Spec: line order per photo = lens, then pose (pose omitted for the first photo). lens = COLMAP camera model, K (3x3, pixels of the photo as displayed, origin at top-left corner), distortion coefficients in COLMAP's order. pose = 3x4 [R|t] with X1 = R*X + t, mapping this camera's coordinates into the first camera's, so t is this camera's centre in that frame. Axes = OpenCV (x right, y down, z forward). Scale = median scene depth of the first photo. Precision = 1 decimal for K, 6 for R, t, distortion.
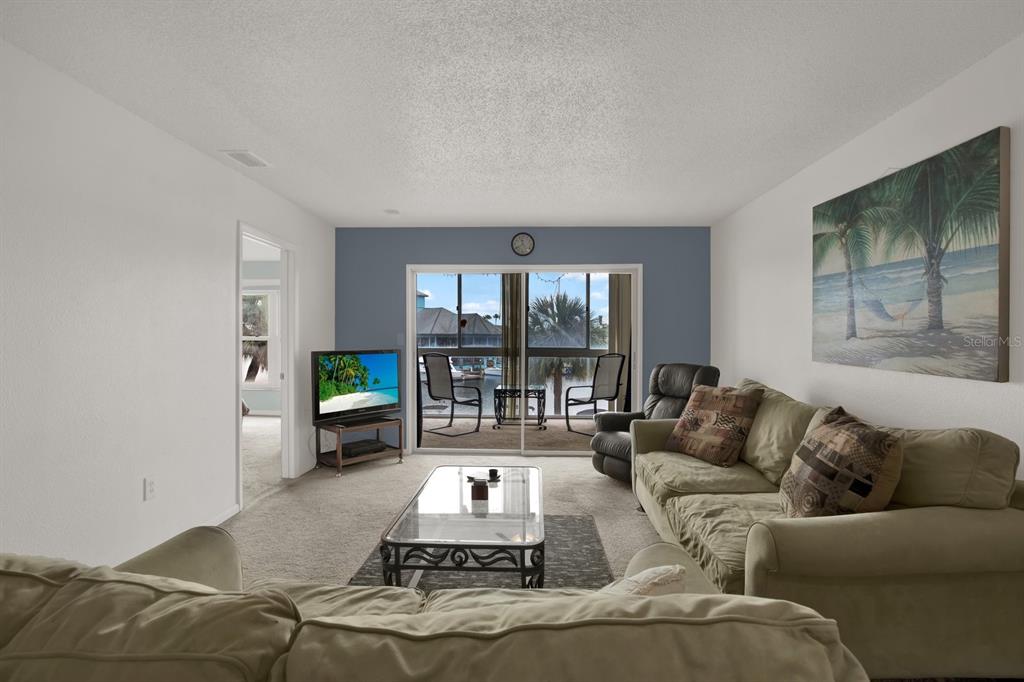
lens RADIAL K [[484.9, 0, 508.4], [0, 484.9, 343.9], [0, 0, 1]] dist [-0.039831, 0.000760]
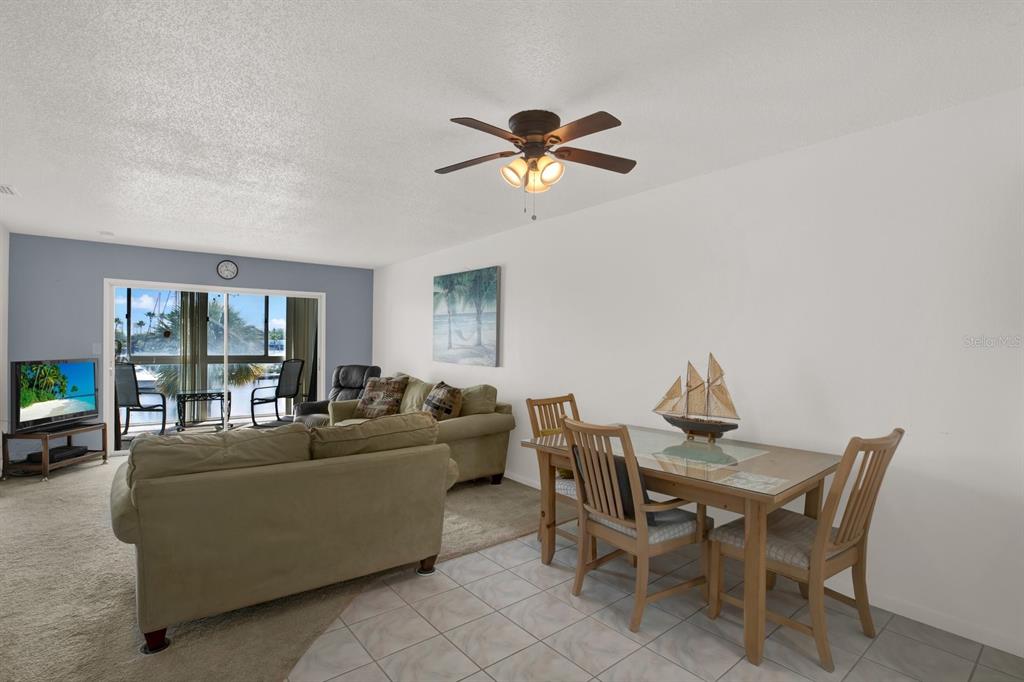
lens RADIAL K [[484.9, 0, 508.4], [0, 484.9, 343.9], [0, 0, 1]] dist [-0.039831, 0.000760]
pose [[0.759835, 0.005464, 0.650093, -0.284065], [0.003167, 0.999922, -0.012106, -0.005186], [-0.650109, 0.011257, 0.759758, -0.486448]]
